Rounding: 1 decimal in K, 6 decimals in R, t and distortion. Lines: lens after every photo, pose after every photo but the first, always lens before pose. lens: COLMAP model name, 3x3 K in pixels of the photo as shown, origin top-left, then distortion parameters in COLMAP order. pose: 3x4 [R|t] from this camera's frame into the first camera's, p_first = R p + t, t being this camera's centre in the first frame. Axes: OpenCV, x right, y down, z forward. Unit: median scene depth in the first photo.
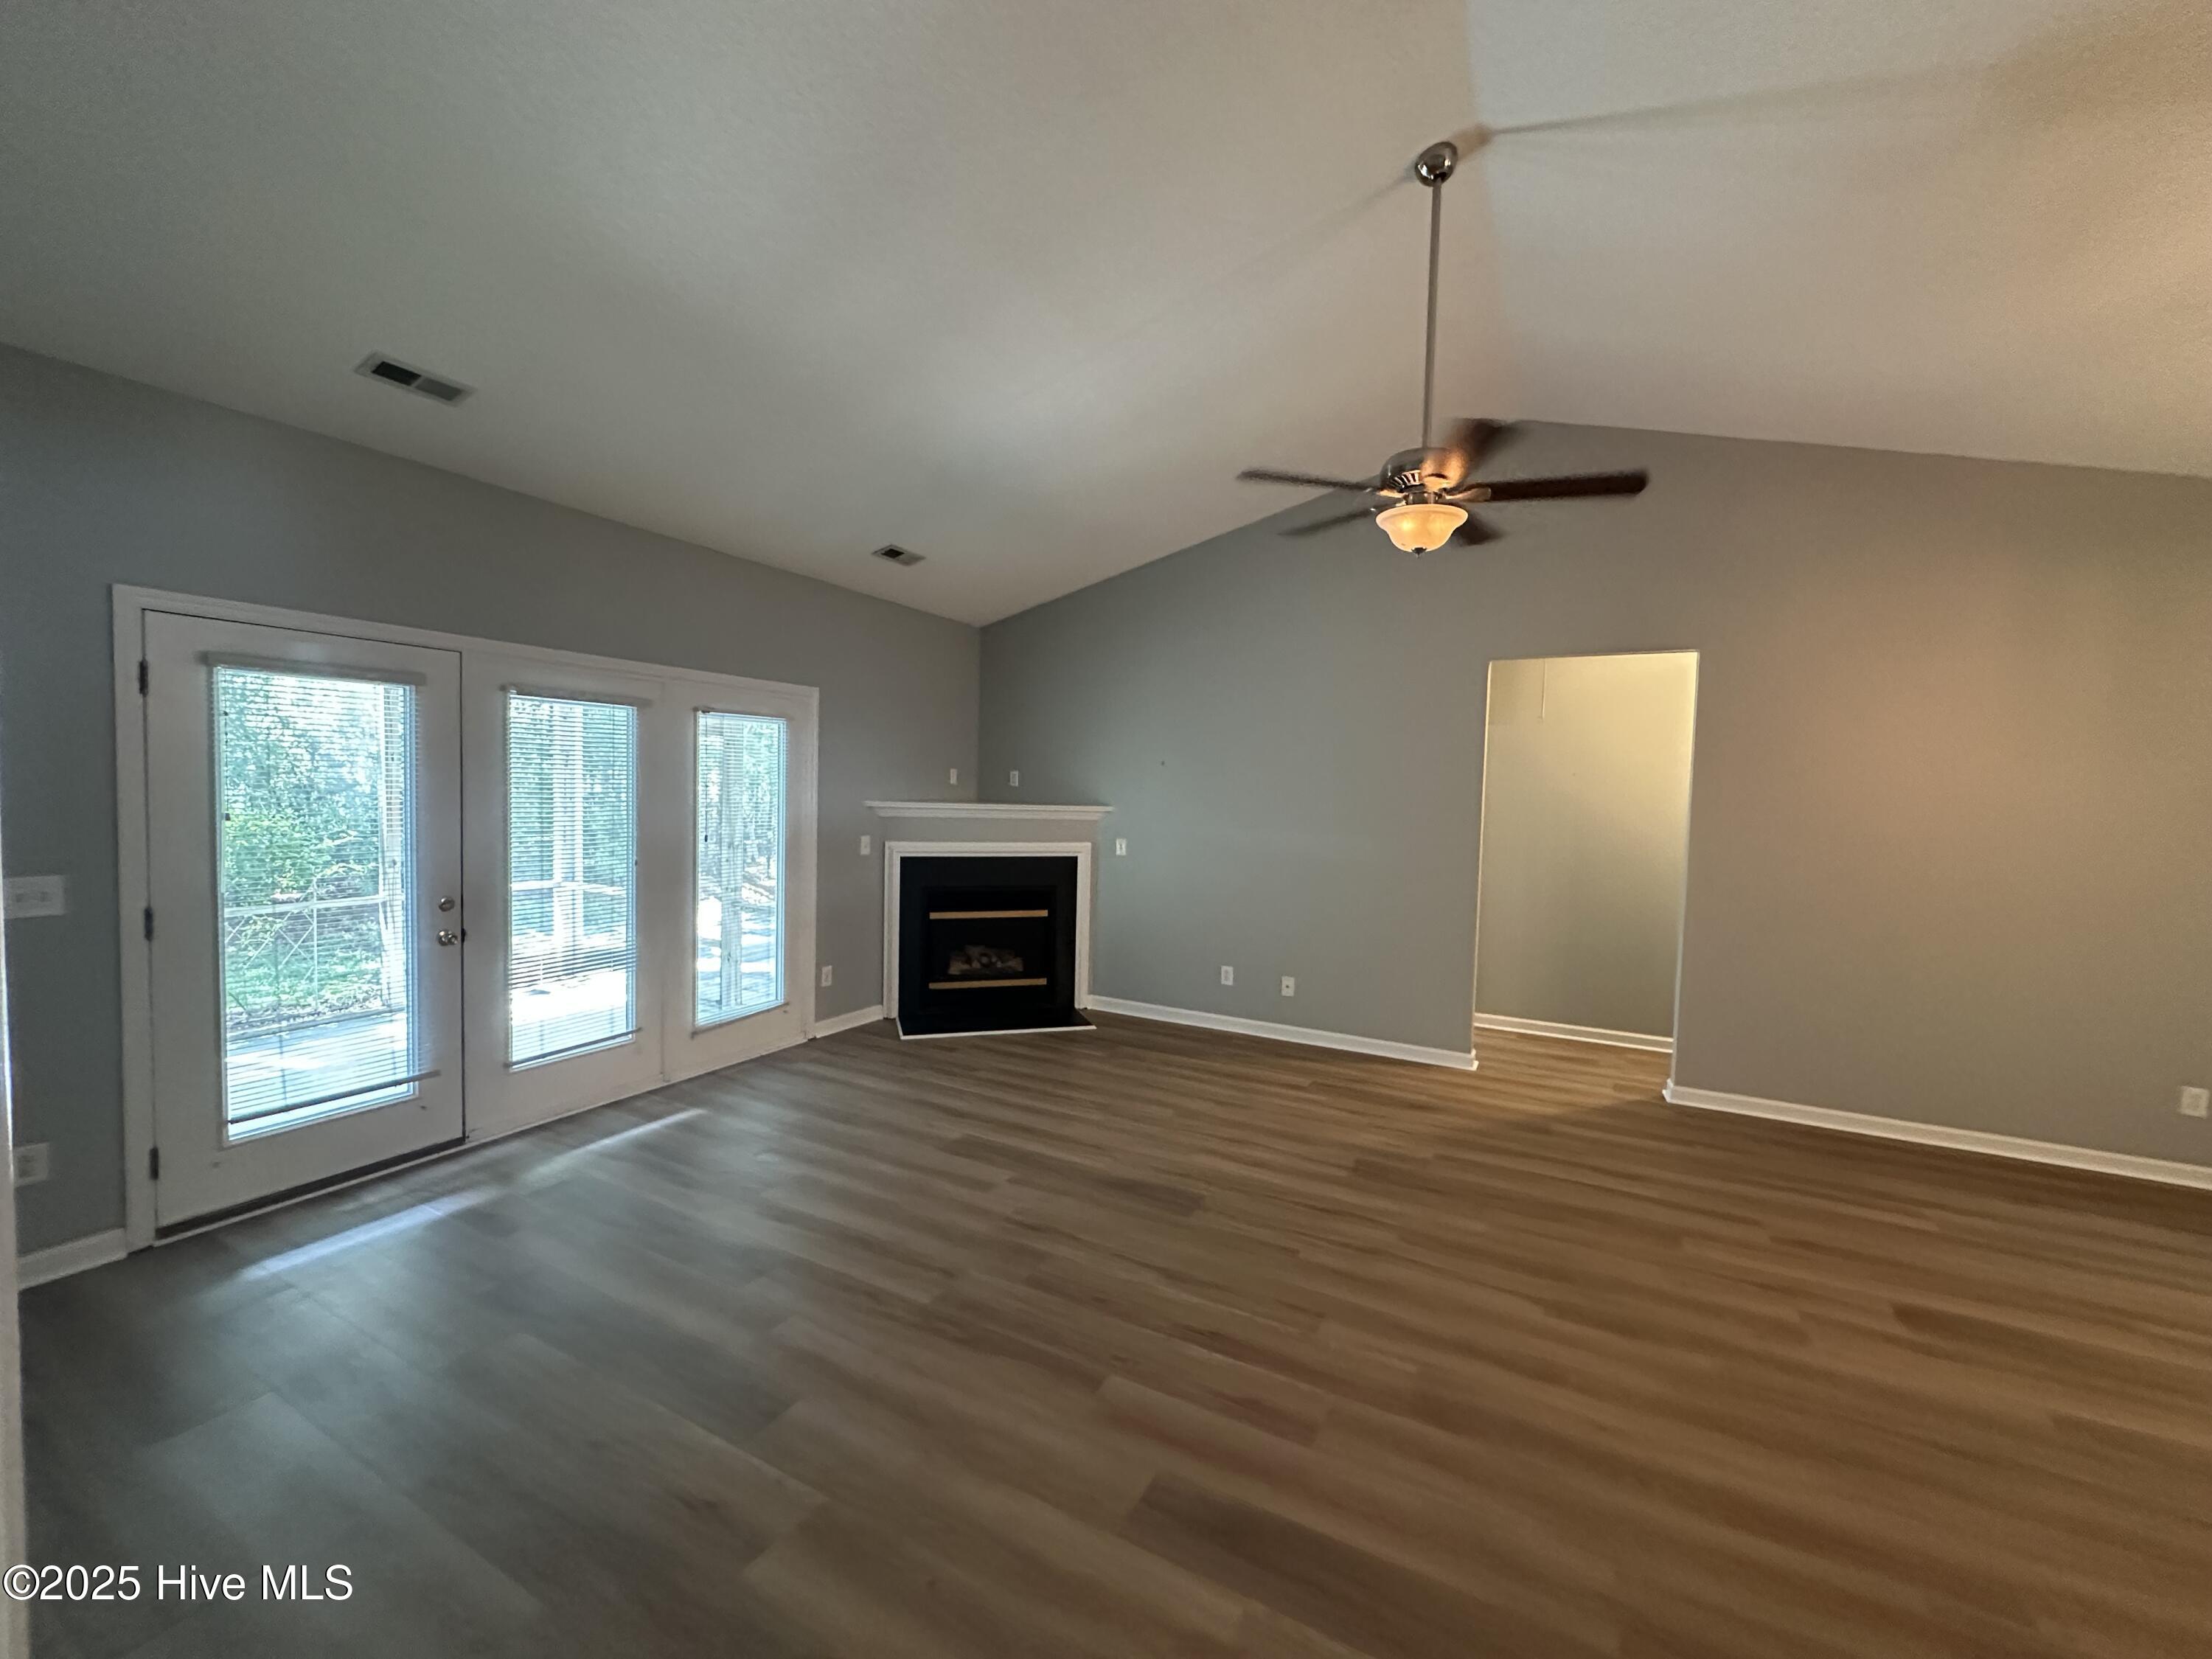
lens RADIAL K [[879.1, 0, 1106.0], [0, 879.1, 829.5], [0, 0, 1]] dist [-0.000677, -0.000141]
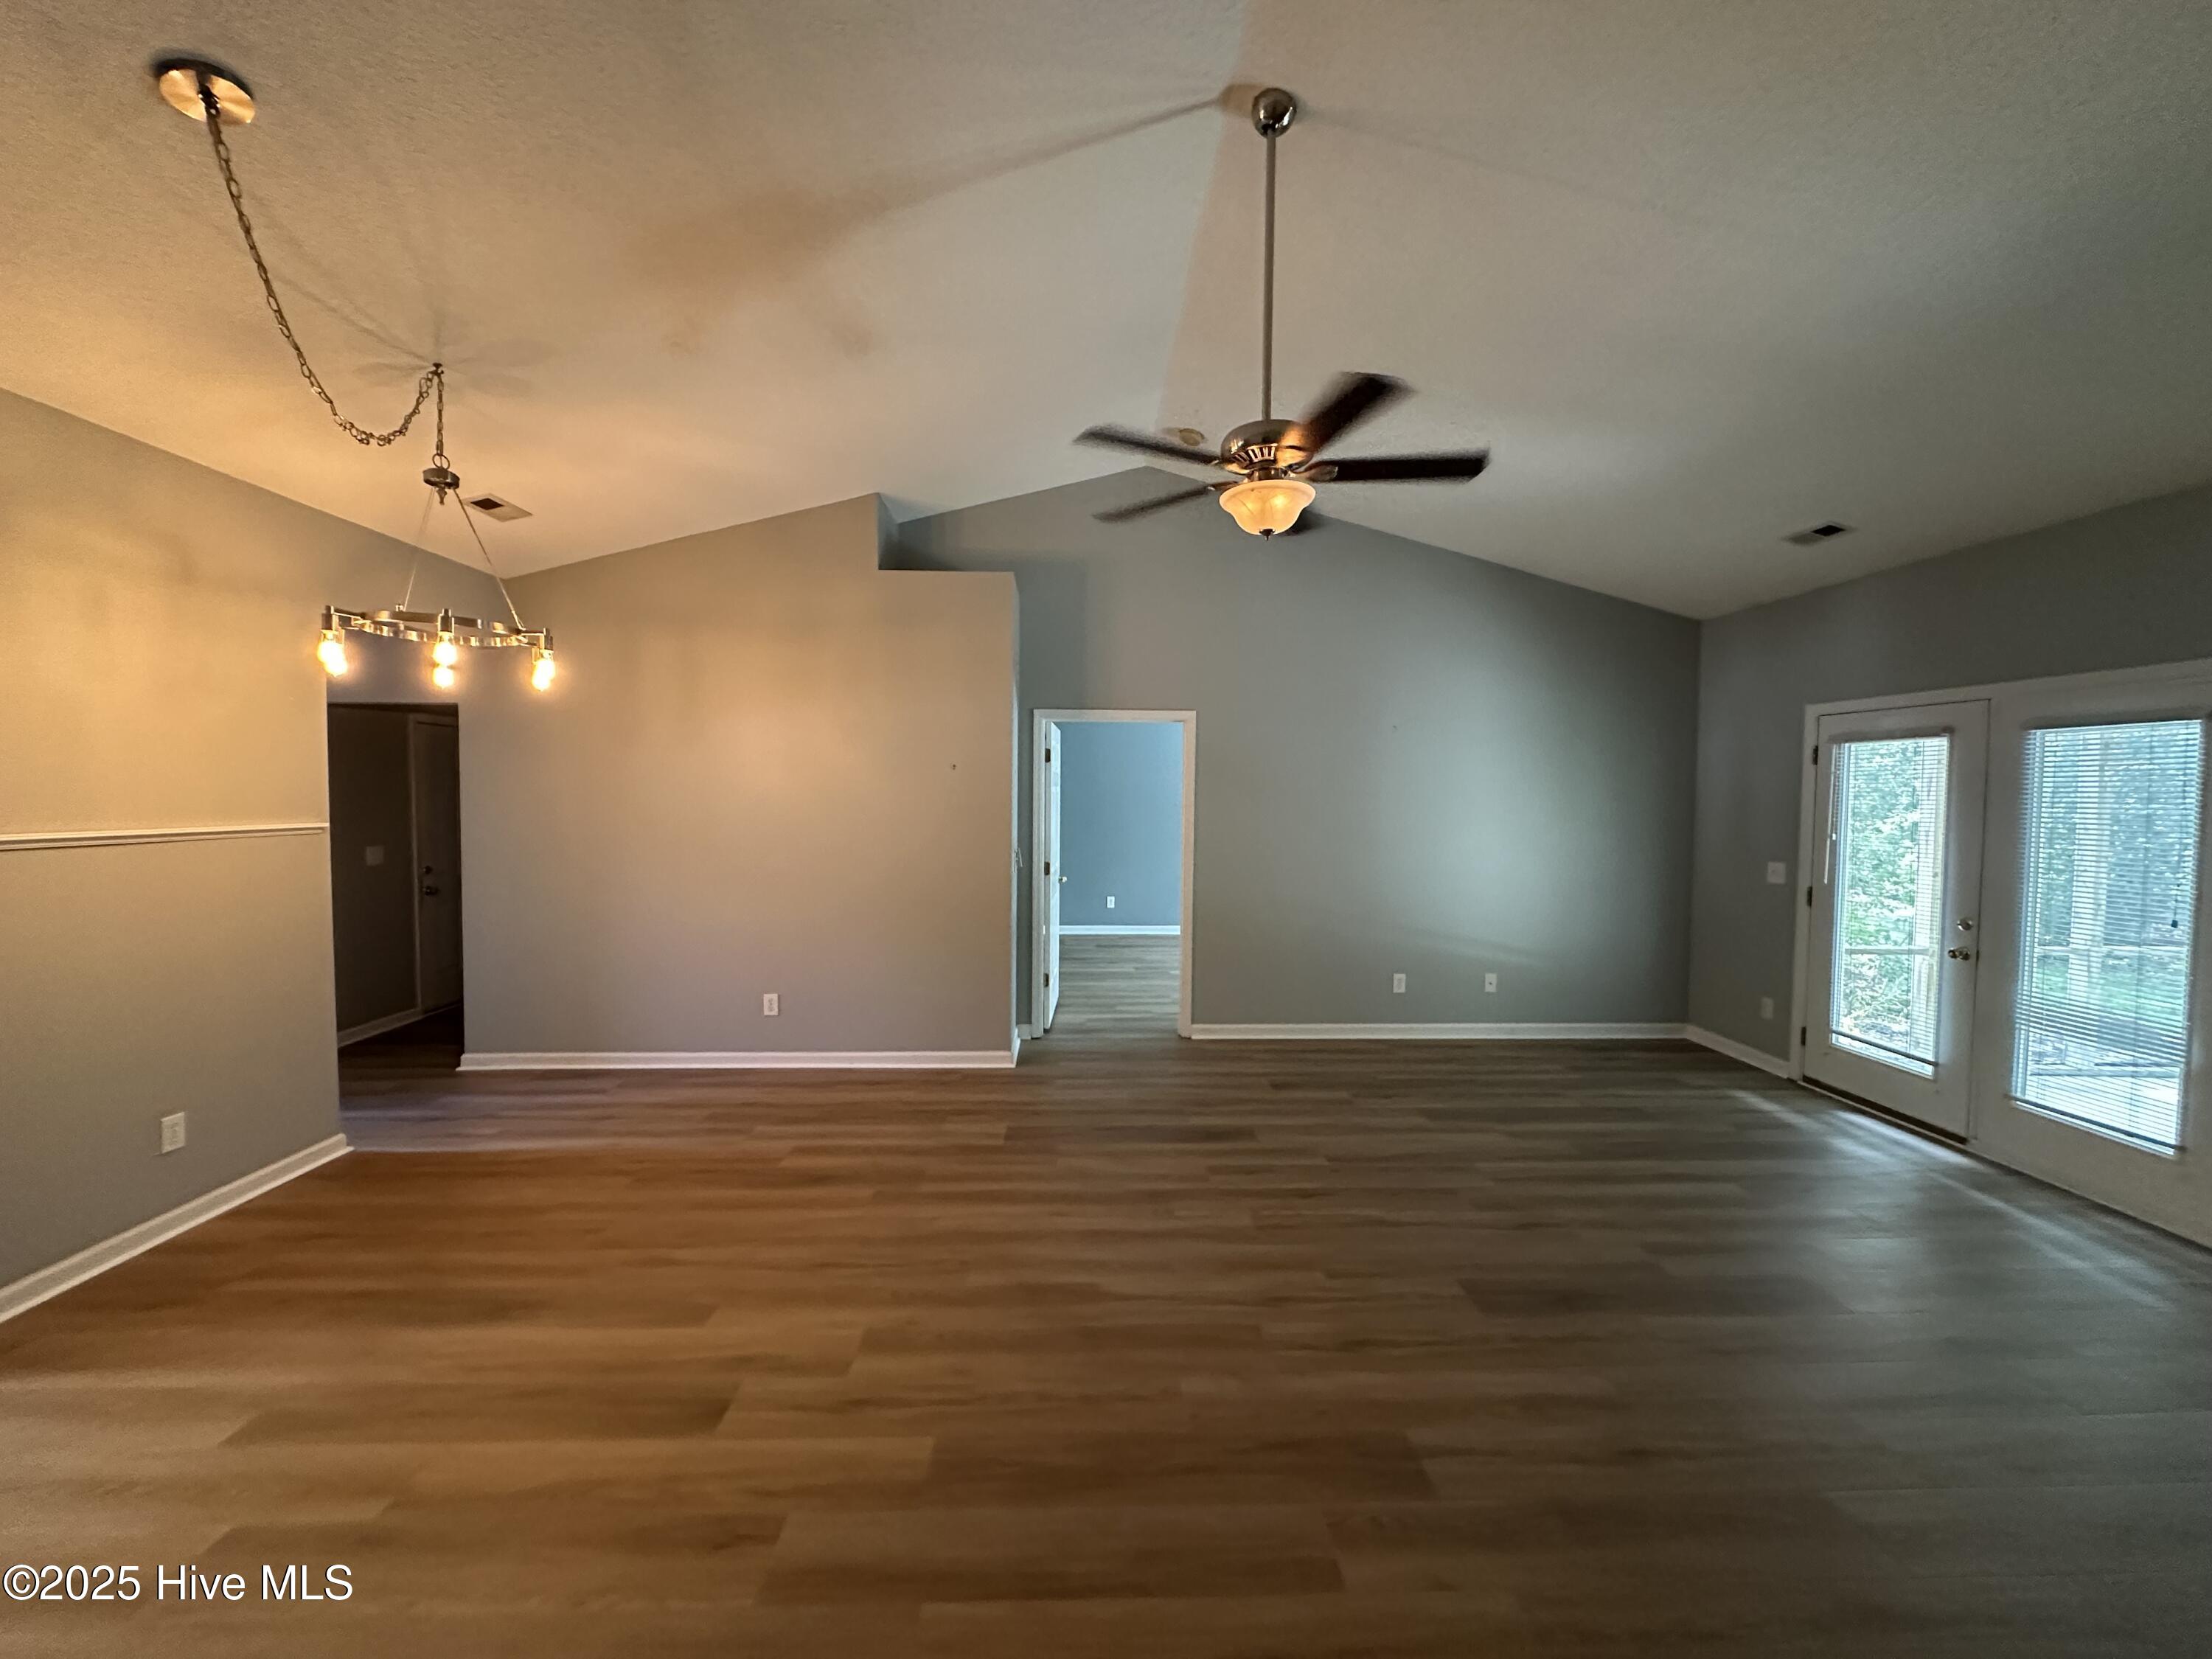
lens RADIAL K [[879.1, 0, 1106.0], [0, 879.1, 829.5], [0, 0, 1]] dist [-0.000677, -0.000141]
pose [[-0.865649, -0.014586, -0.500440, 0.673757], [-0.056614, 0.996016, 0.068900, -0.044748], [0.497441, 0.087975, -0.863026, 1.221711]]
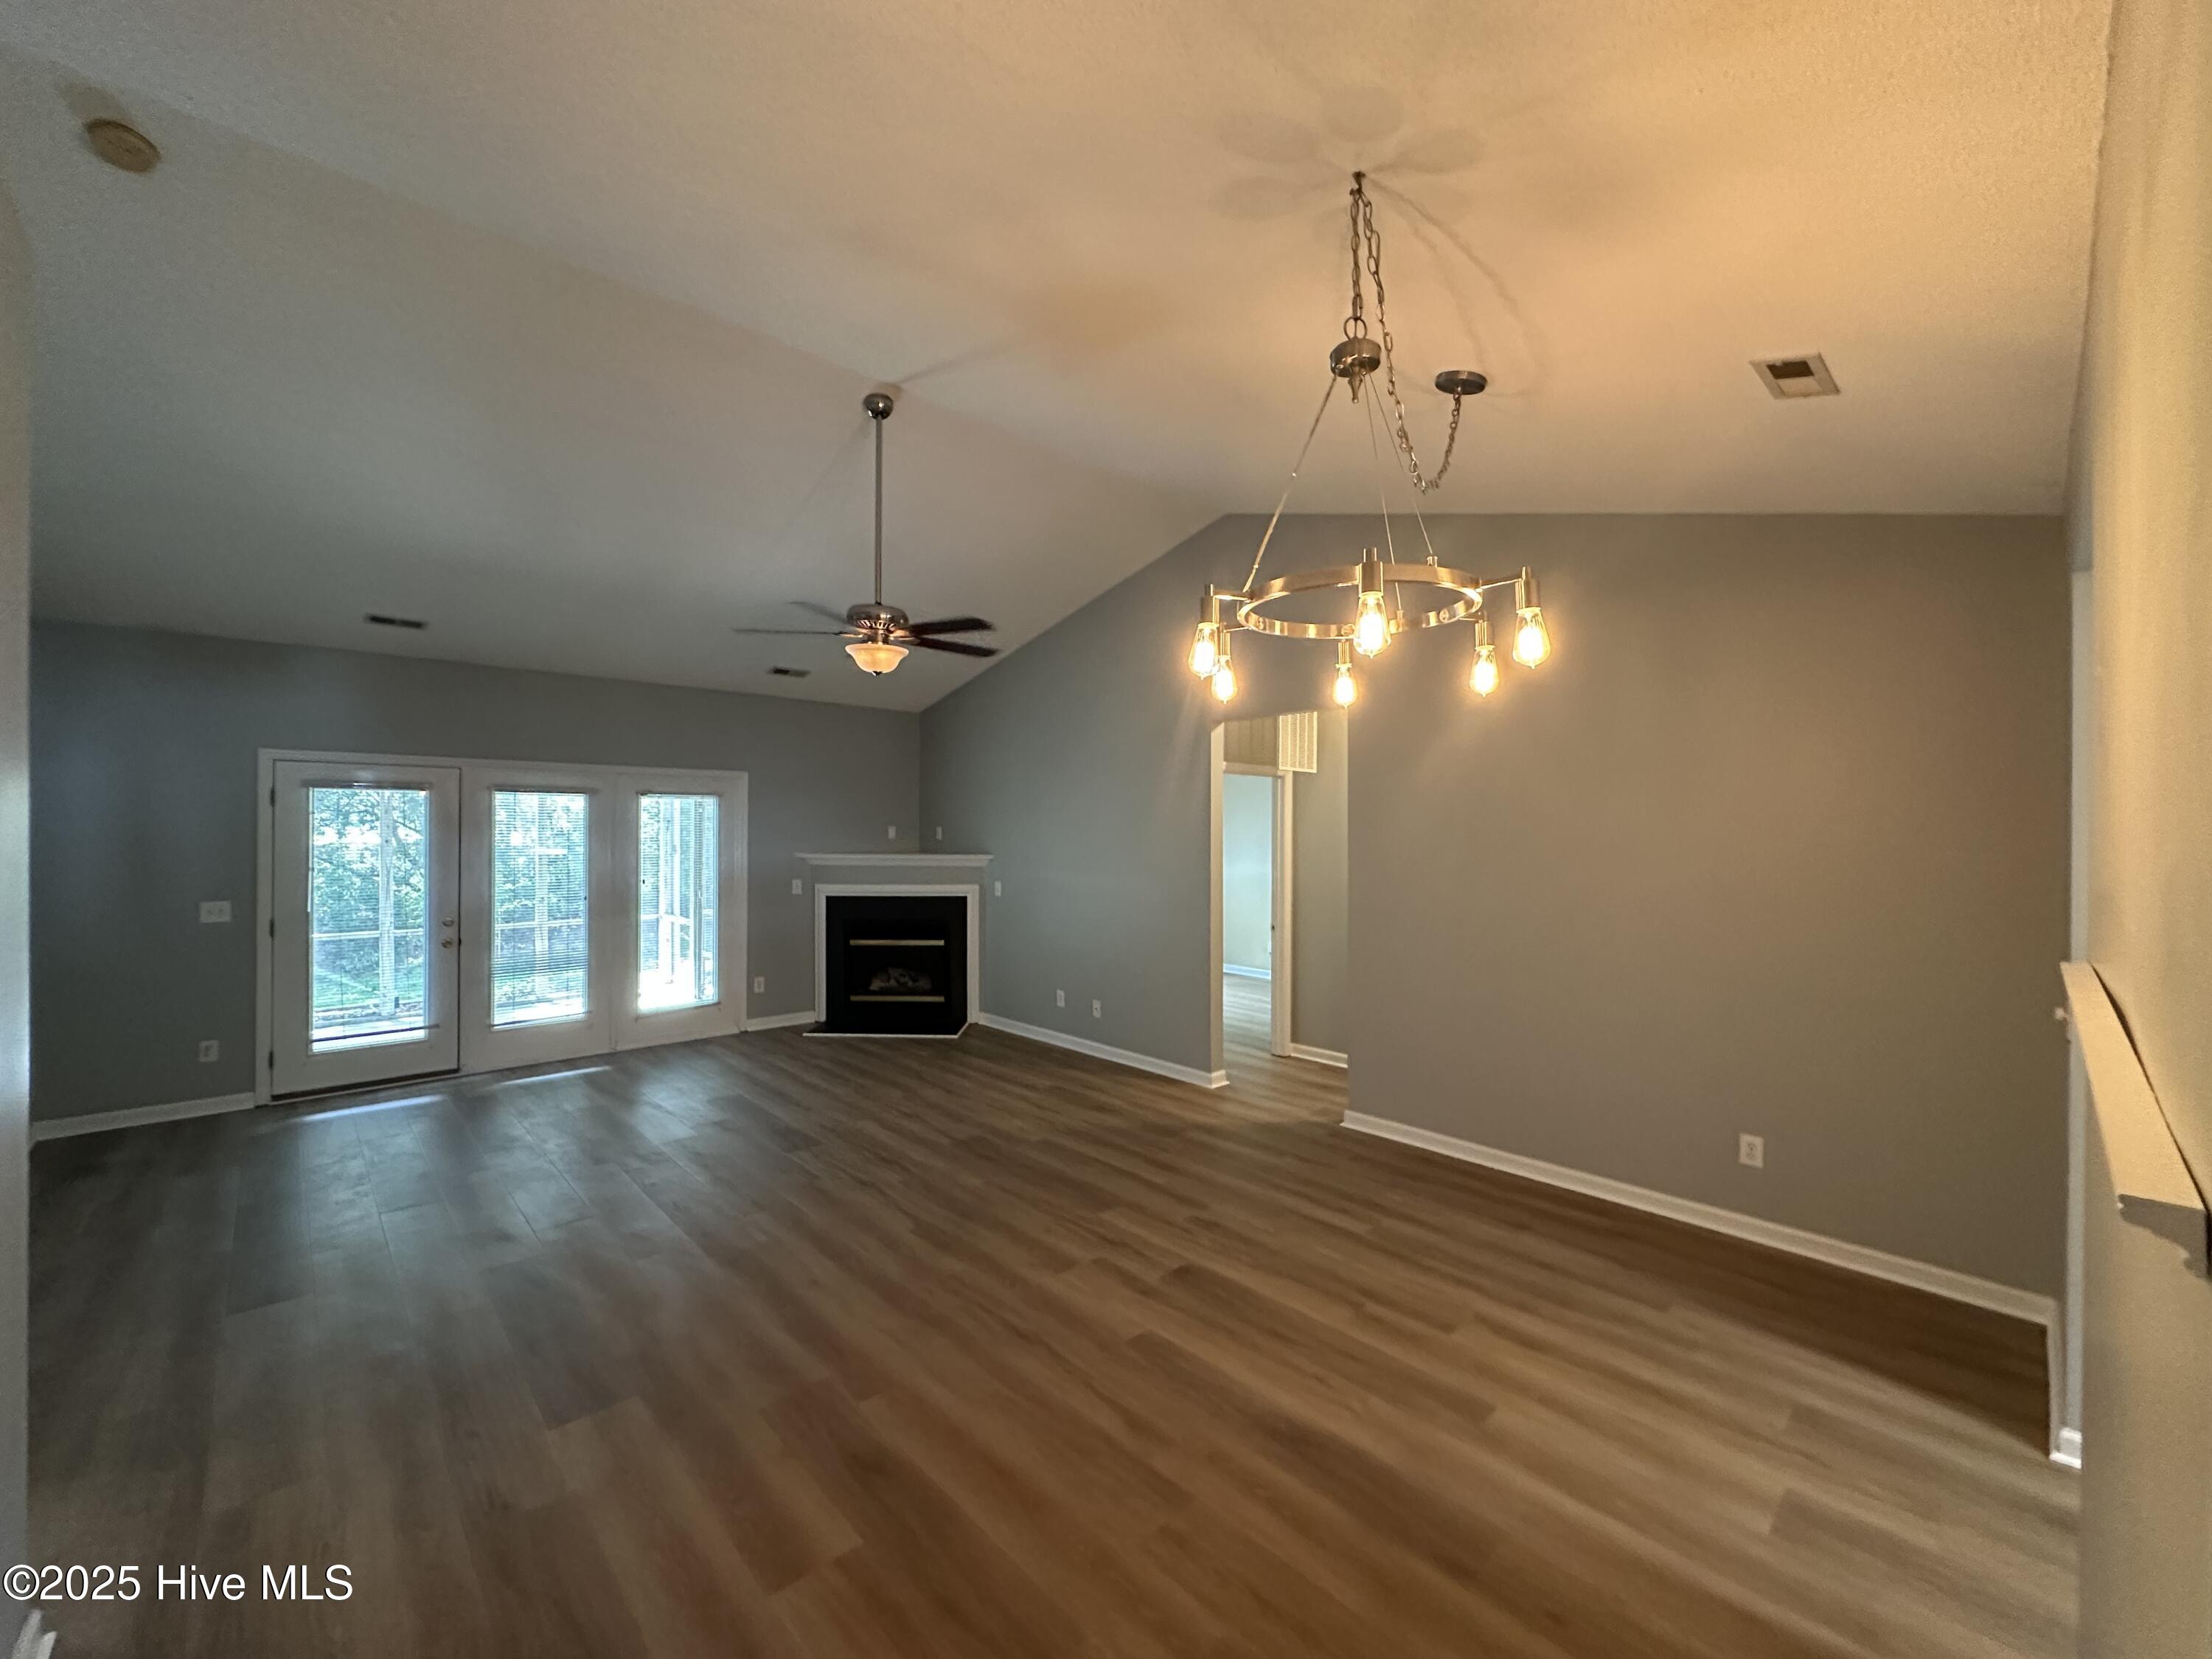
lens RADIAL K [[879.1, 0, 1106.0], [0, 879.1, 829.5], [0, 0, 1]] dist [-0.000677, -0.000141]
pose [[0.947118, -0.022628, -0.320087, 0.805974], [0.005835, 0.998560, -0.053326, 0.006273], [0.320833, 0.048639, 0.945886, -0.138724]]
